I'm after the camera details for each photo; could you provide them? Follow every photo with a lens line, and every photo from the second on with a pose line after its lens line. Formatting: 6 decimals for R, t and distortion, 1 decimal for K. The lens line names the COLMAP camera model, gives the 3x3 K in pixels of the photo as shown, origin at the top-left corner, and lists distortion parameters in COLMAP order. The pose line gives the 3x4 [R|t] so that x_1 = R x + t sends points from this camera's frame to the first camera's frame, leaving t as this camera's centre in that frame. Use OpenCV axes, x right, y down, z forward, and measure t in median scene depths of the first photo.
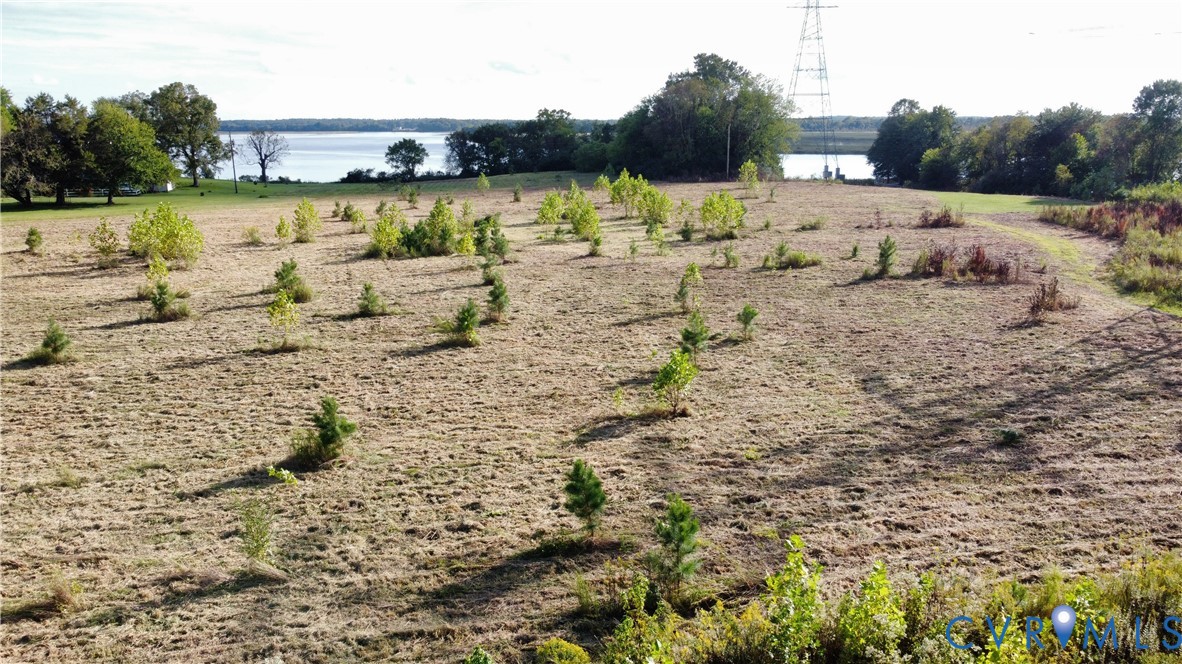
lens RADIAL K [[893.6, 0, 586.1], [0, 893.6, 331.0], [0, 0, 1]] dist [-0.004978, -0.000809]
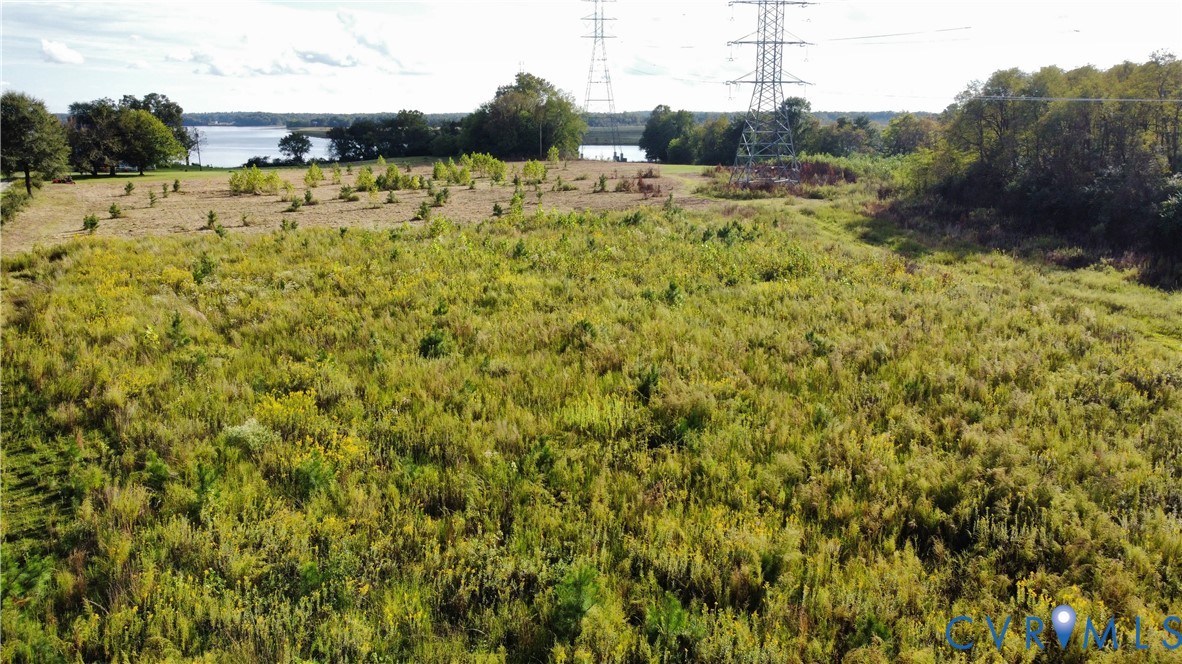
lens RADIAL K [[893.6, 0, 587.2], [0, 893.6, 330.3], [0, 0, 1]] dist [-0.004978, -0.000809]
pose [[0.981190, -0.043184, 0.188153, -0.081140], [0.042118, 0.999066, 0.009661, 0.142415], [-0.188394, -0.001555, 0.982092, -0.657359]]
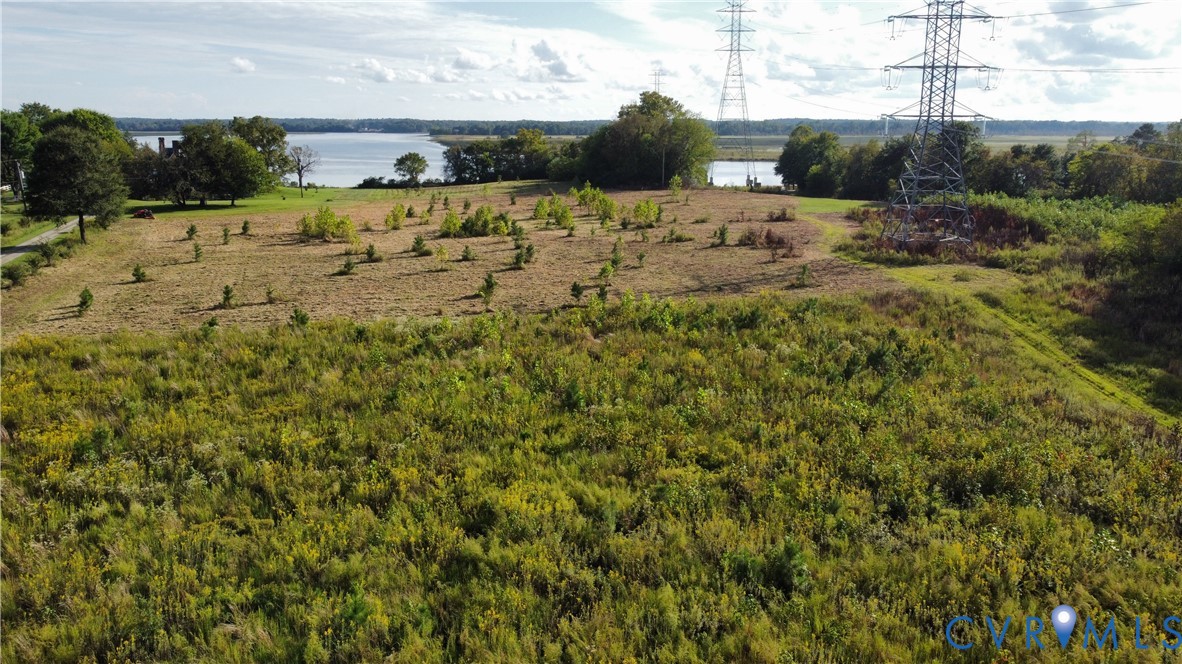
lens RADIAL K [[893.6, 0, 586.5], [0, 893.6, 329.3], [0, 0, 1]] dist [-0.004978, -0.000809]
pose [[0.999122, -0.004310, 0.041663, -0.021048], [0.004392, 0.999989, -0.001871, 0.063785], [-0.041655, 0.002053, 0.999130, -0.474530]]
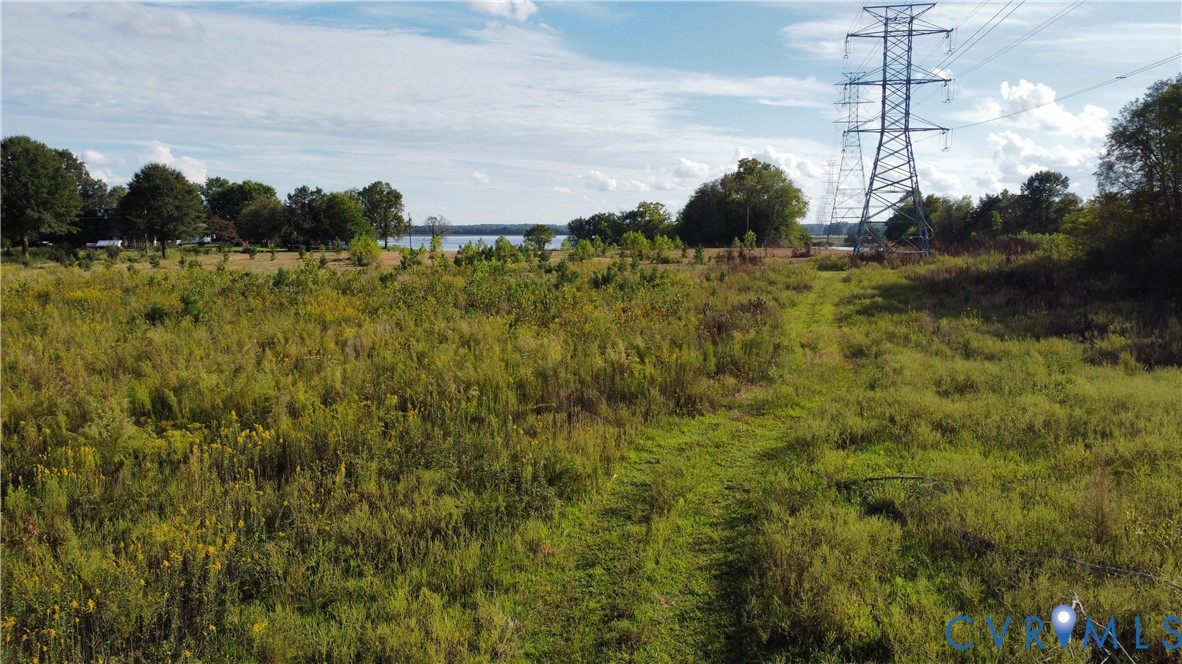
lens RADIAL K [[893.6, 0, 583.8], [0, 893.6, 335.6], [0, 0, 1]] dist [-0.004978, -0.000809]
pose [[0.980009, 0.023963, -0.197506, 0.250552], [-0.045590, 0.993354, -0.105689, 0.167344], [0.193660, 0.112581, 0.974588, -0.509380]]
